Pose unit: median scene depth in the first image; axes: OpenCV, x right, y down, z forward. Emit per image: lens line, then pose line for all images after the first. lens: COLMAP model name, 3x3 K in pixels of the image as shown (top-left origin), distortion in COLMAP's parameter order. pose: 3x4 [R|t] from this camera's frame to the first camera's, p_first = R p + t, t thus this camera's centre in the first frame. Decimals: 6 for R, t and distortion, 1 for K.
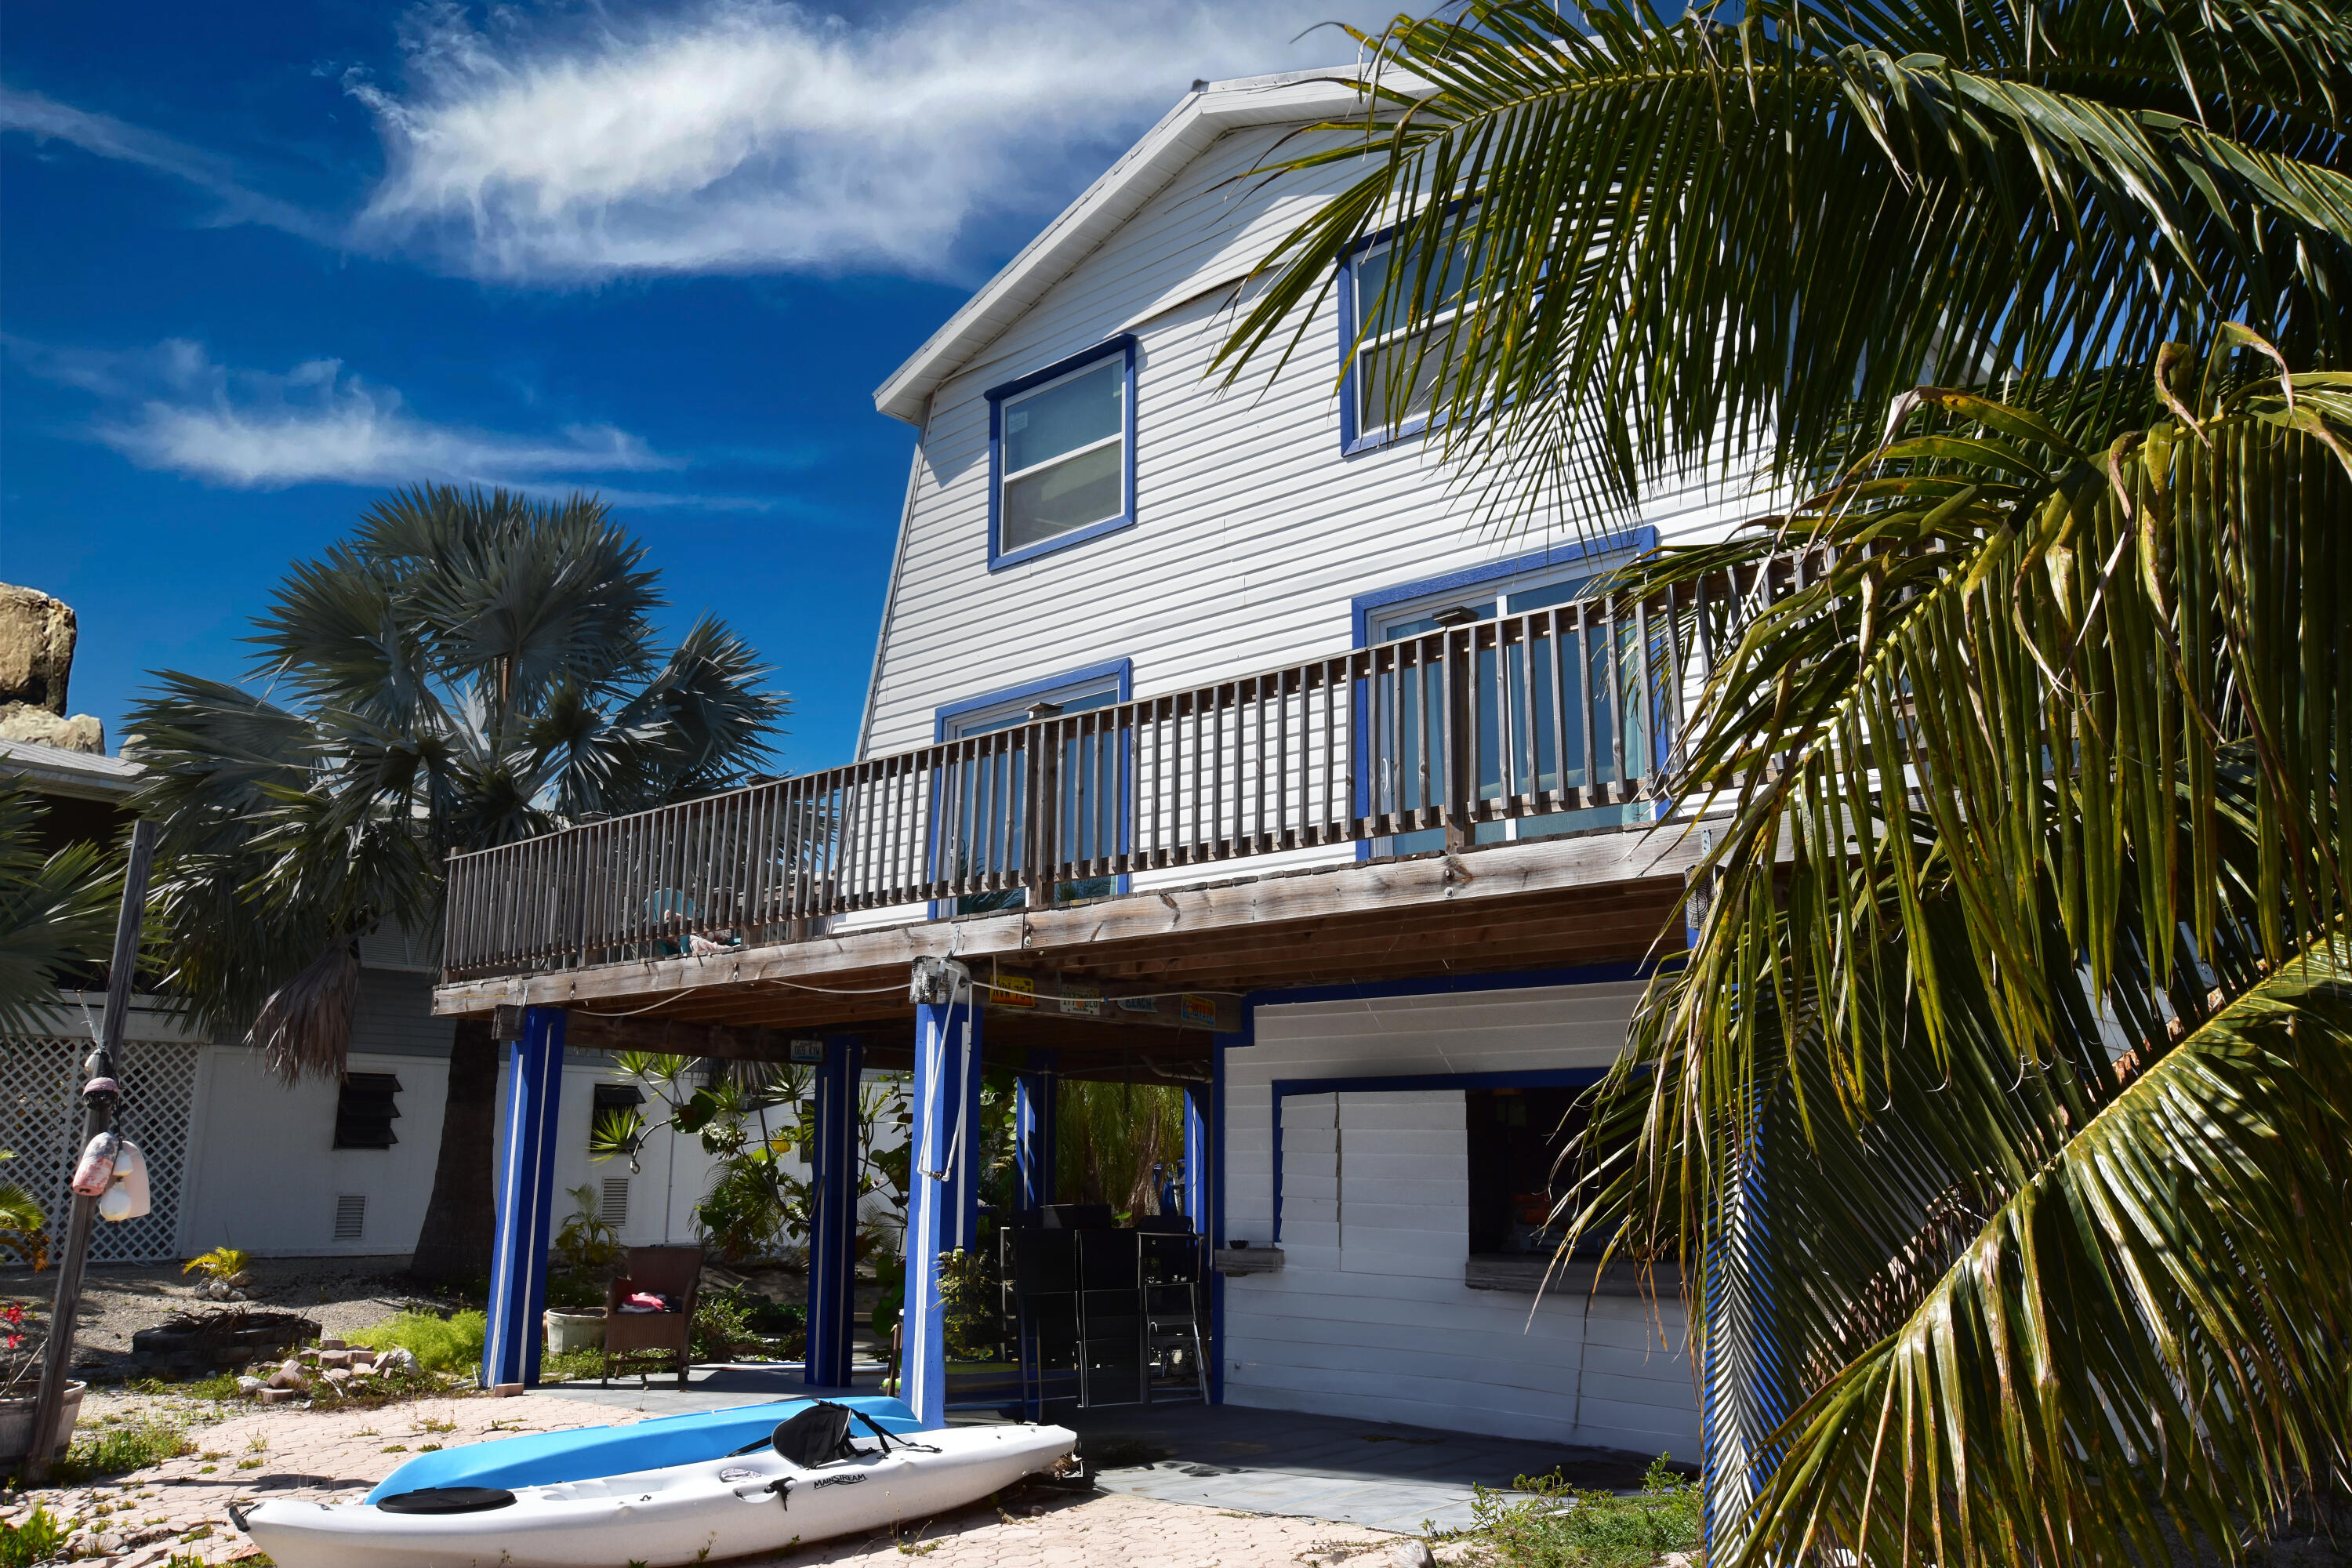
lens RADIAL K [[1786.1, 0, 1177.9], [0, 1786.1, 811.5], [0, 0, 1]] dist [-0.002365, 0.001333]
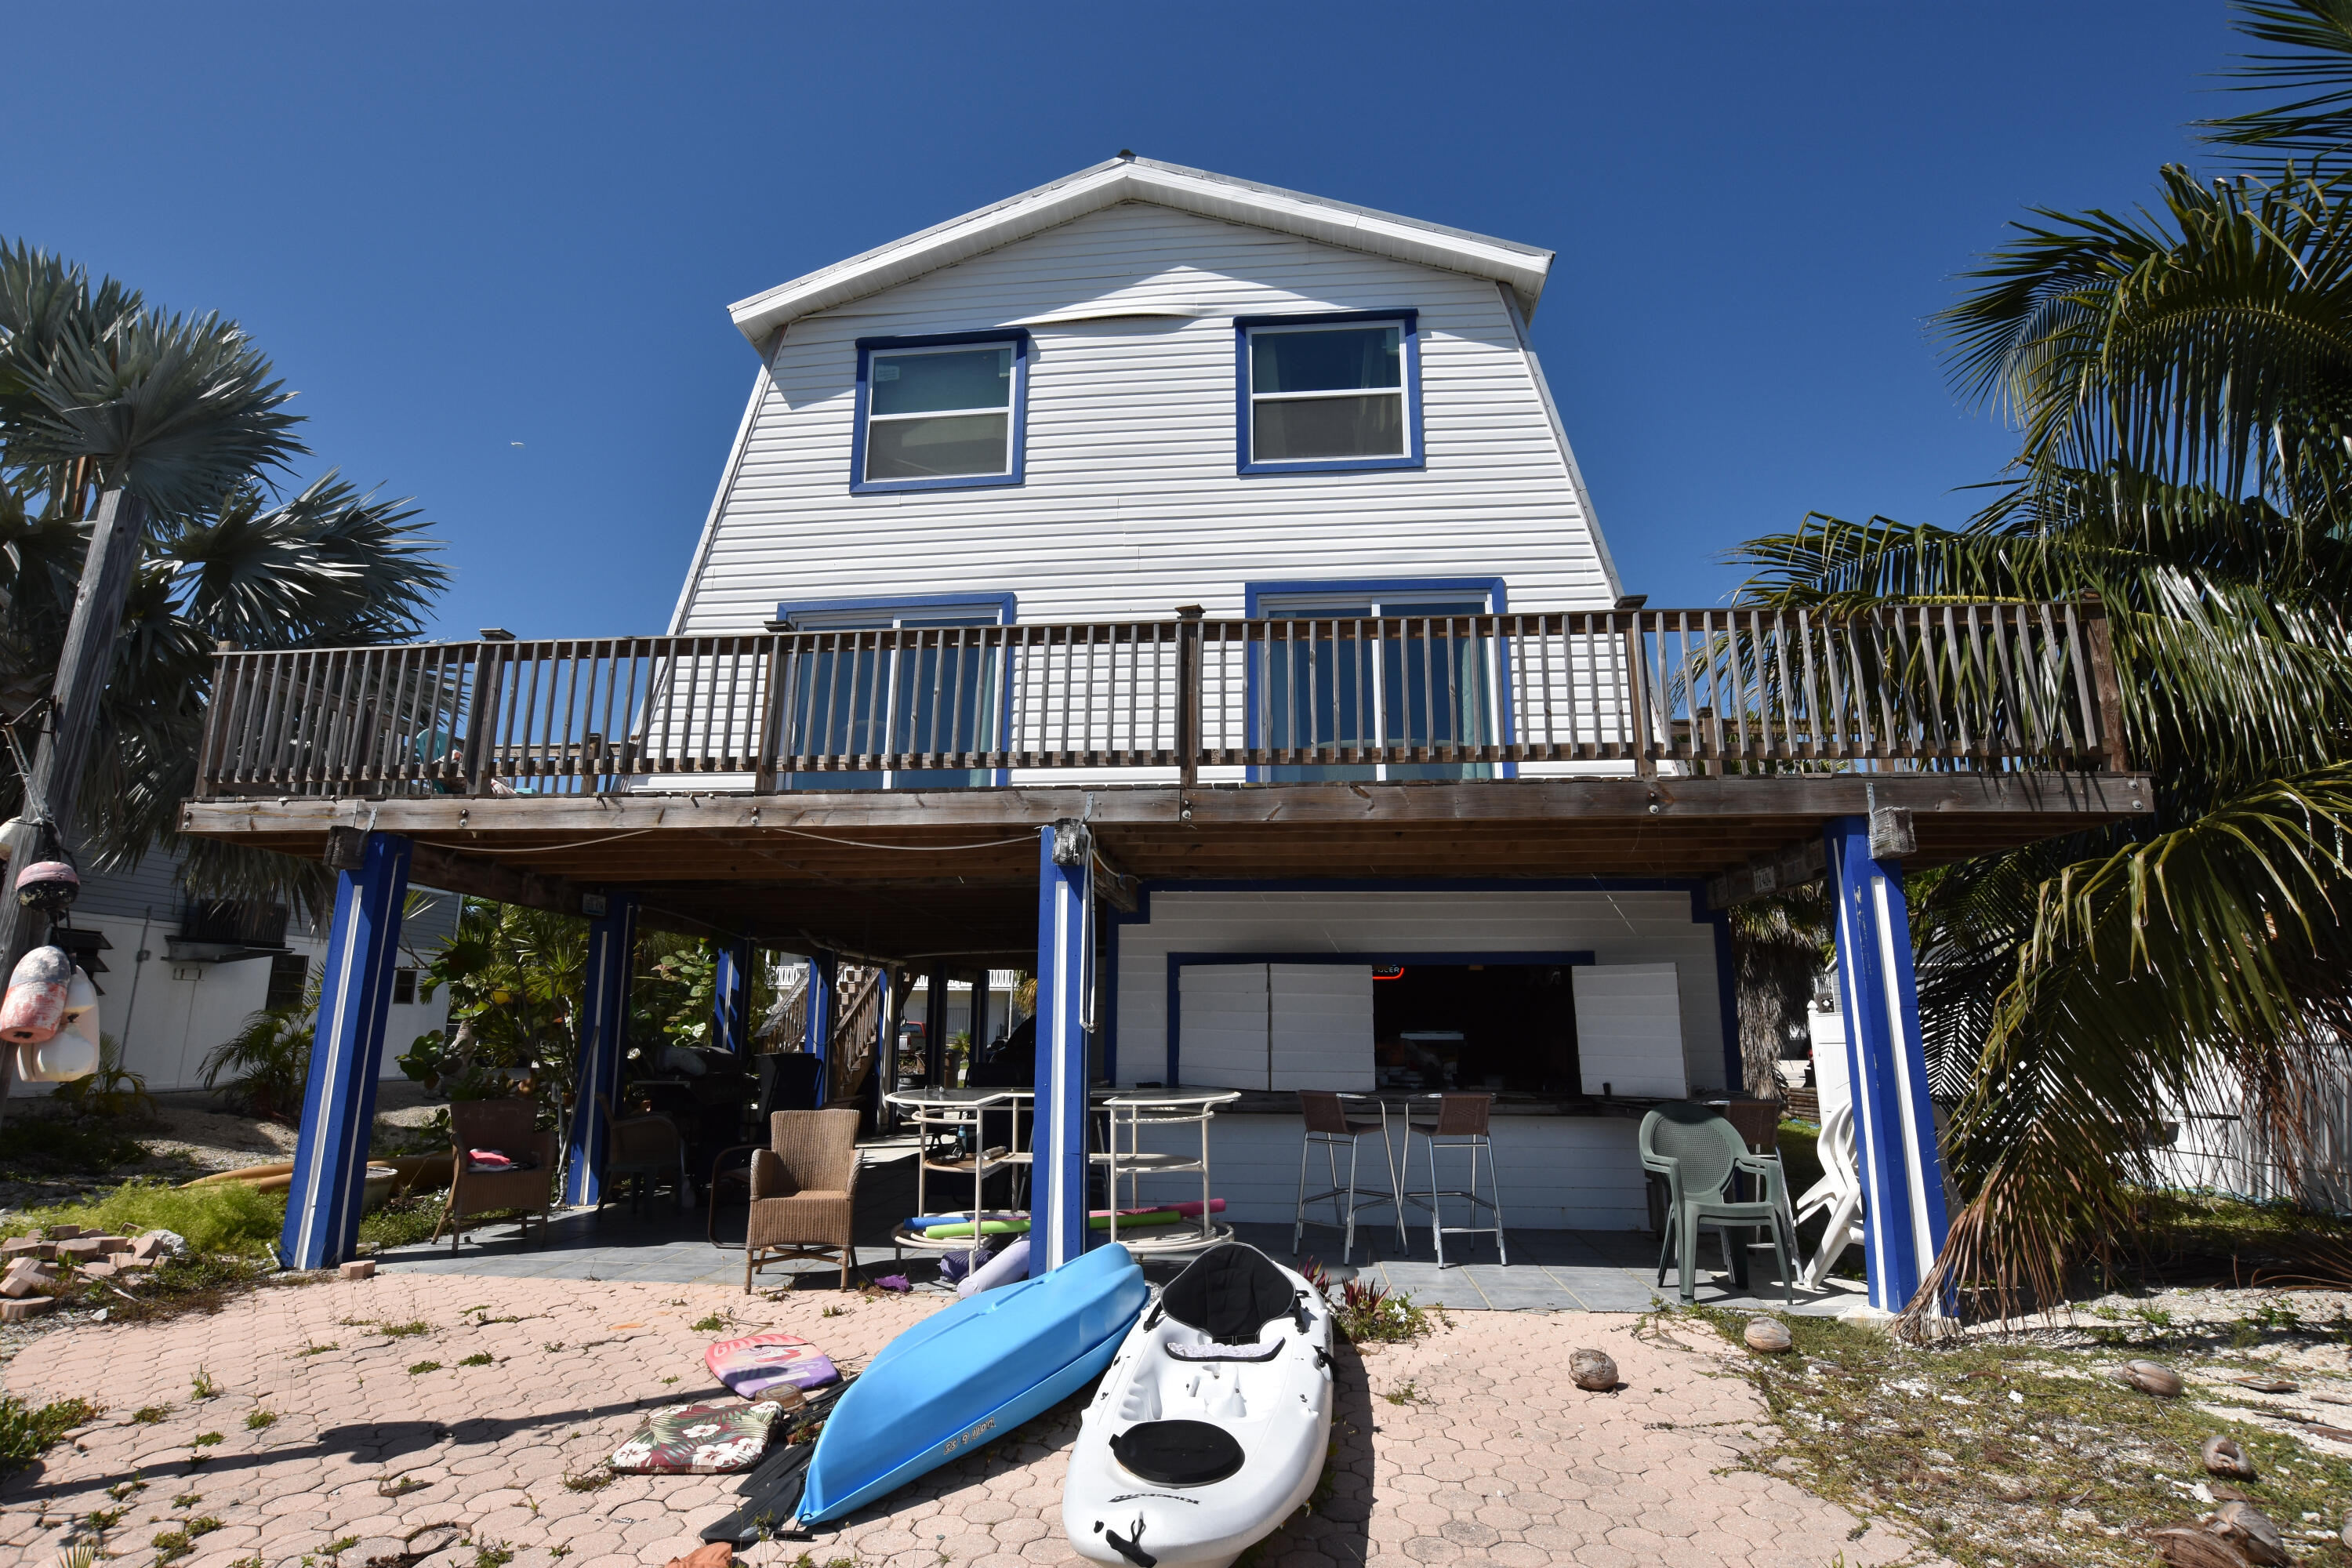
lens RADIAL K [[1163.4, 0, 1176.0], [0, 1163.4, 784.0], [0, 0, 1]] dist [-0.015377, -0.000011]
pose [[0.820040, 0.125629, 0.558347, -0.341563], [-0.121255, 0.991600, -0.045025, 0.059771], [-0.559313, -0.030780, 0.828385, 0.283458]]
